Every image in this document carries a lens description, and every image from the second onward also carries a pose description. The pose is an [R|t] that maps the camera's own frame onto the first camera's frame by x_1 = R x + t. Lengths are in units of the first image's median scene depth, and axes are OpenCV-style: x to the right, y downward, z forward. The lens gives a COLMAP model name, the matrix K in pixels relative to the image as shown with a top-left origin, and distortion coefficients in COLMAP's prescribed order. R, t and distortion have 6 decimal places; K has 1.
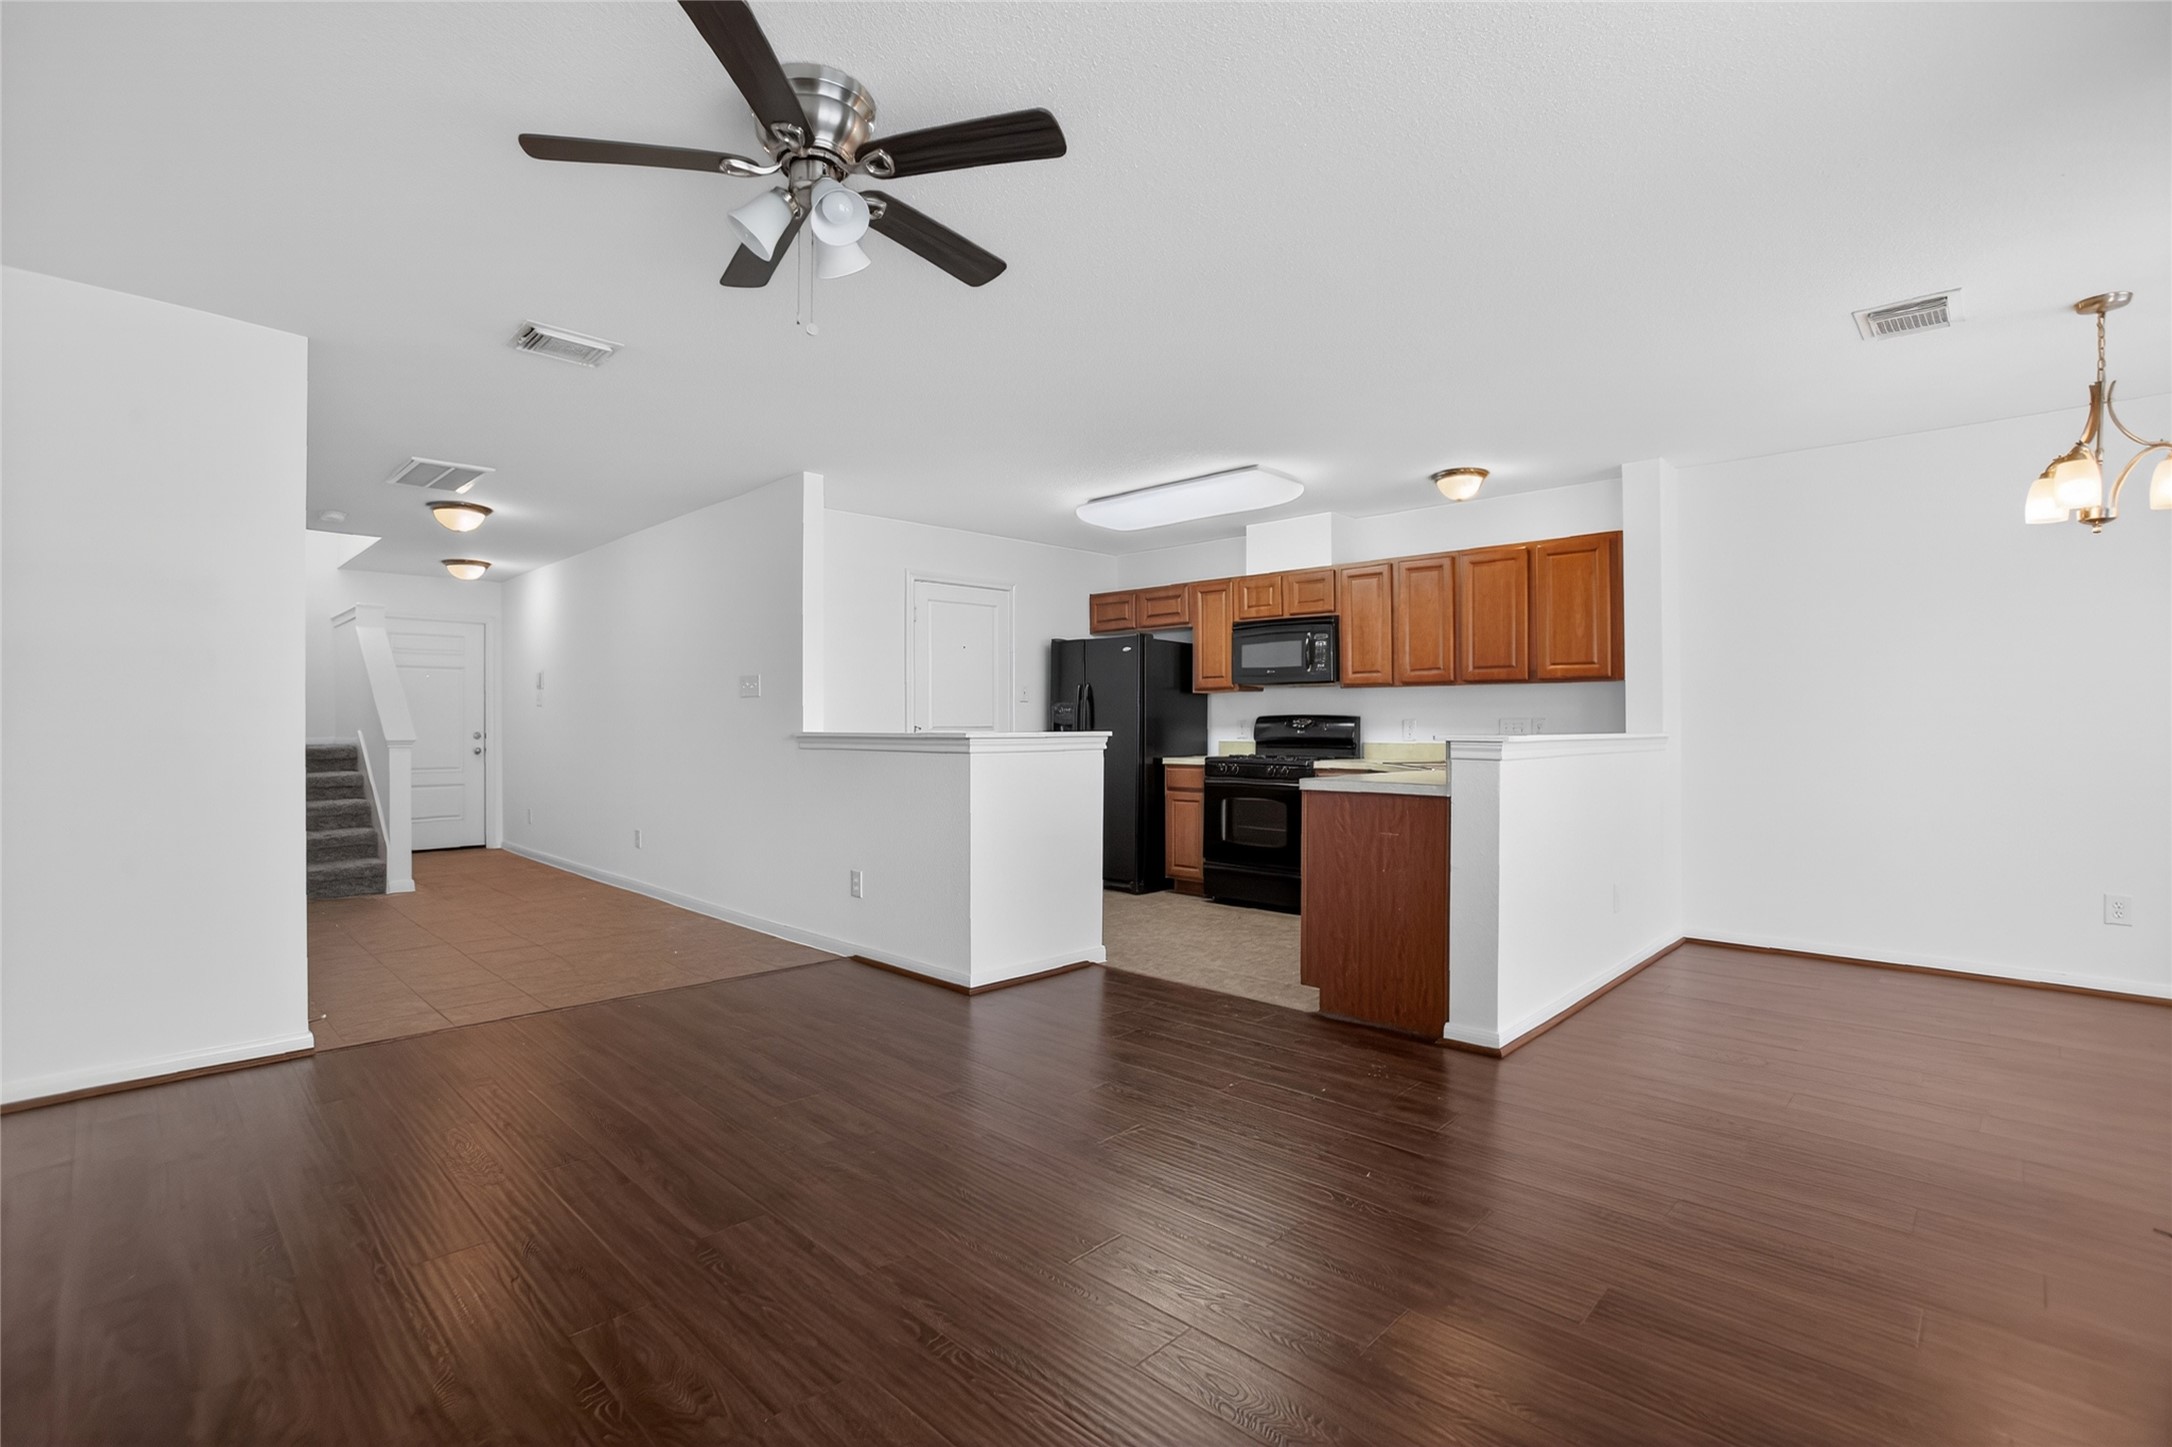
lens RADIAL K [[975.1, 0, 1086.0], [0, 975.1, 723.5], [0, 0, 1]] dist [0.000115, 0.000008]
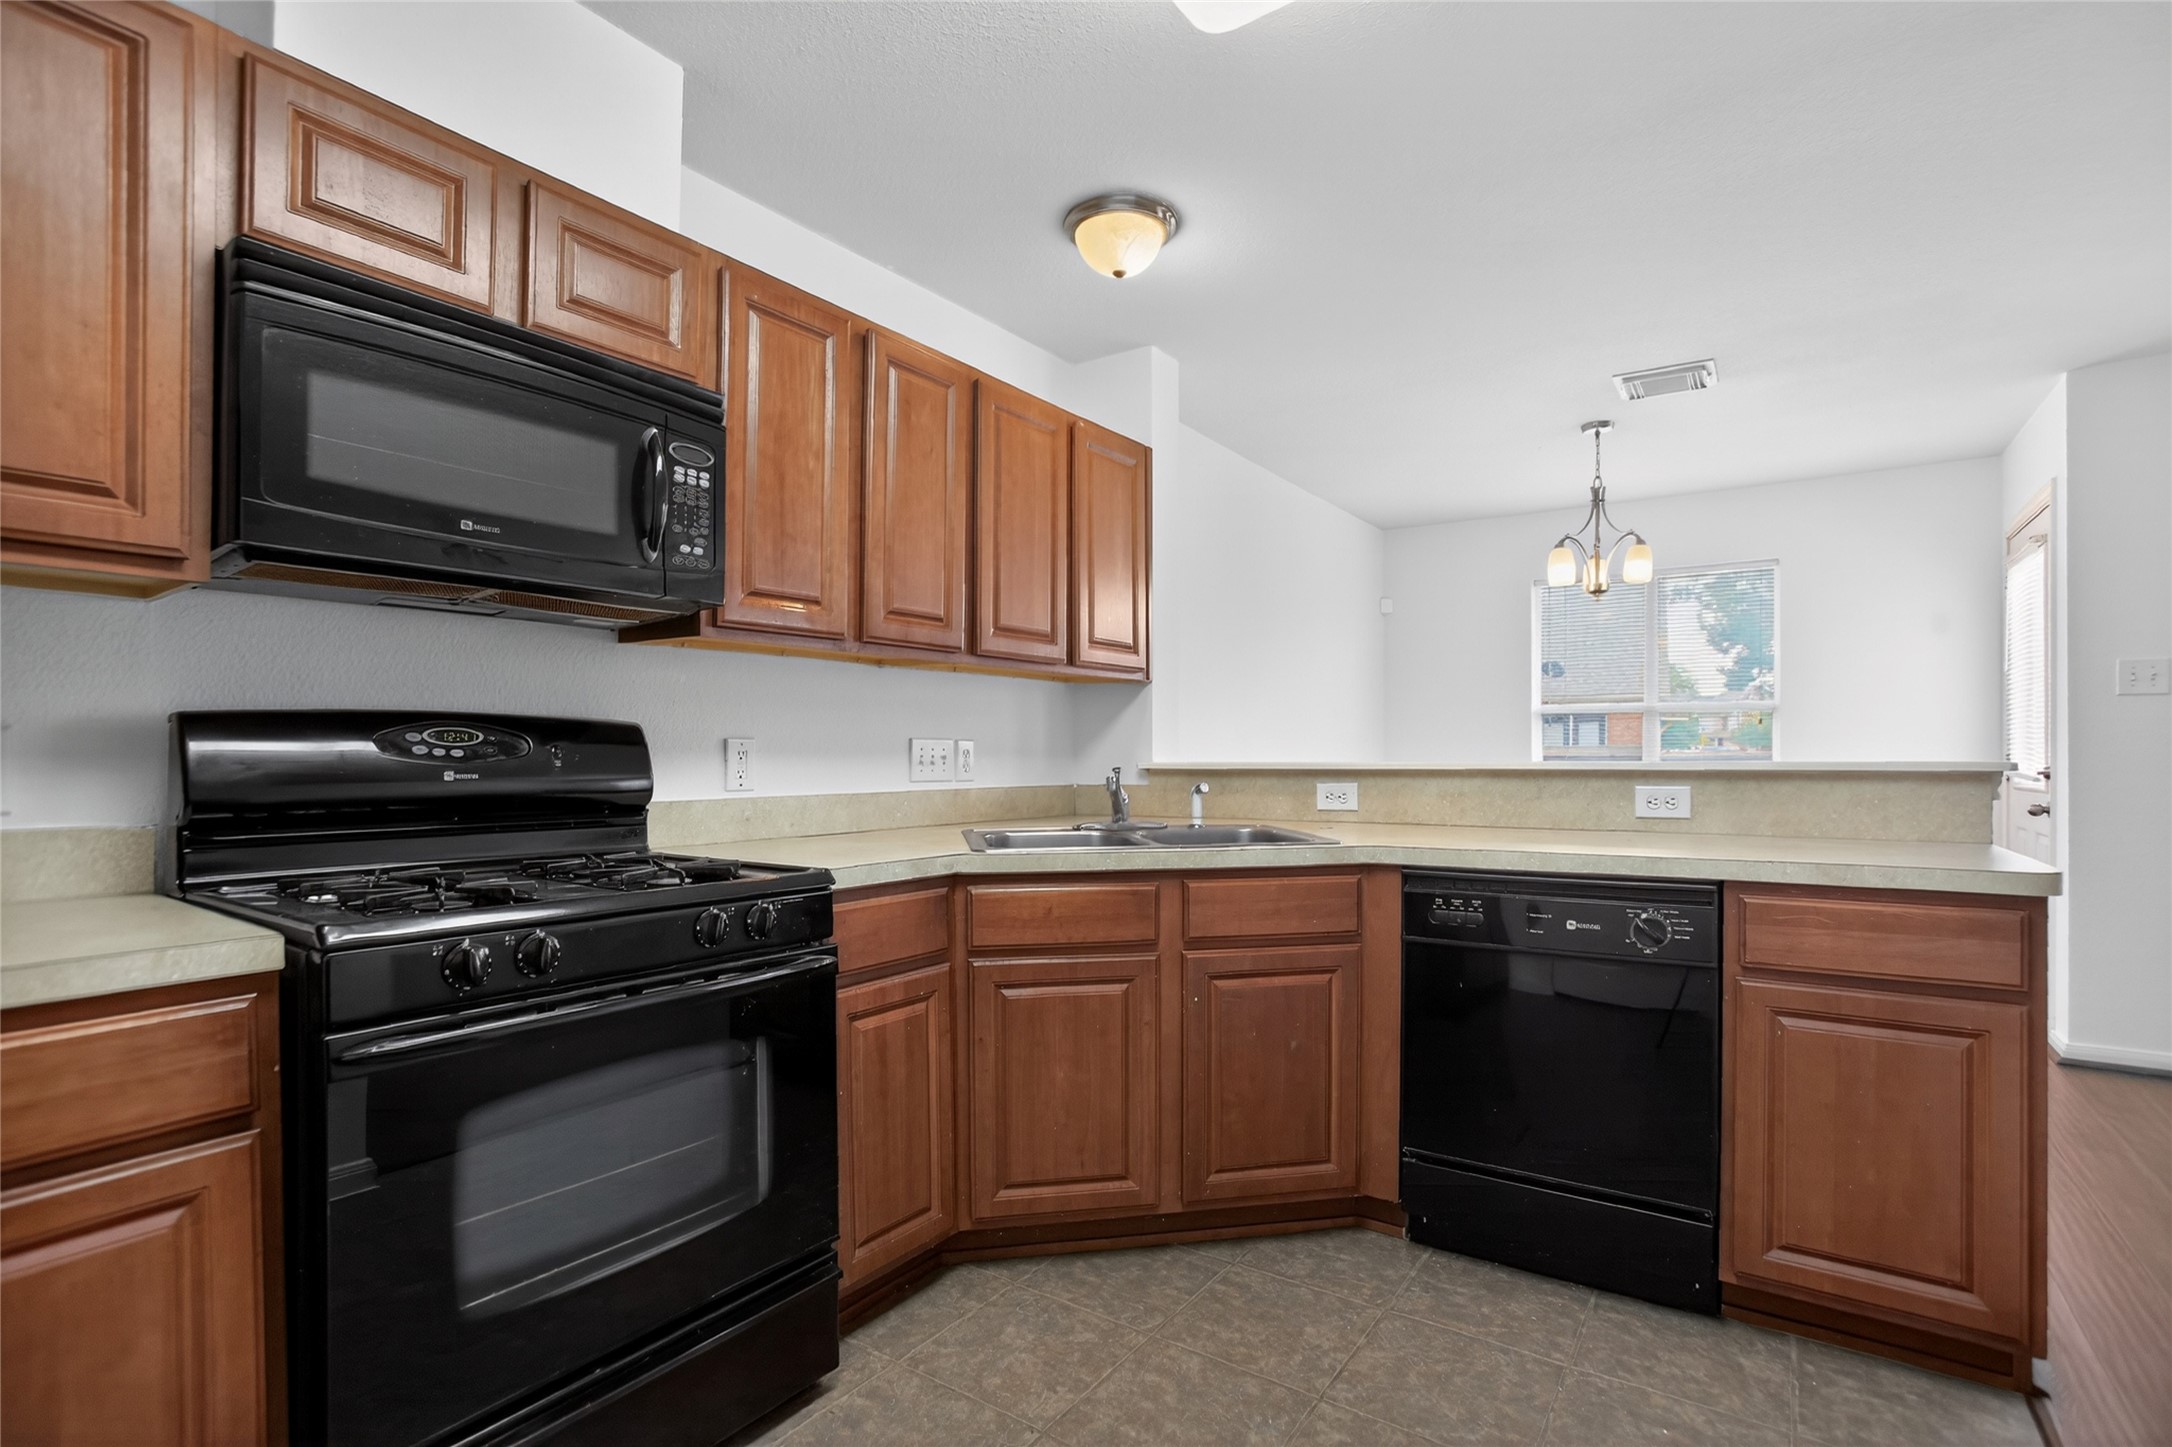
lens RADIAL K [[975.1, 0, 1086.0], [0, 975.1, 723.5], [0, 0, 1]] dist [0.000115, 0.000008]
pose [[-0.133667, 0.010199, 0.990974, -0.061988], [-0.013691, 0.999833, -0.012137, -0.005258], [-0.990932, -0.015190, -0.133505, 0.911229]]
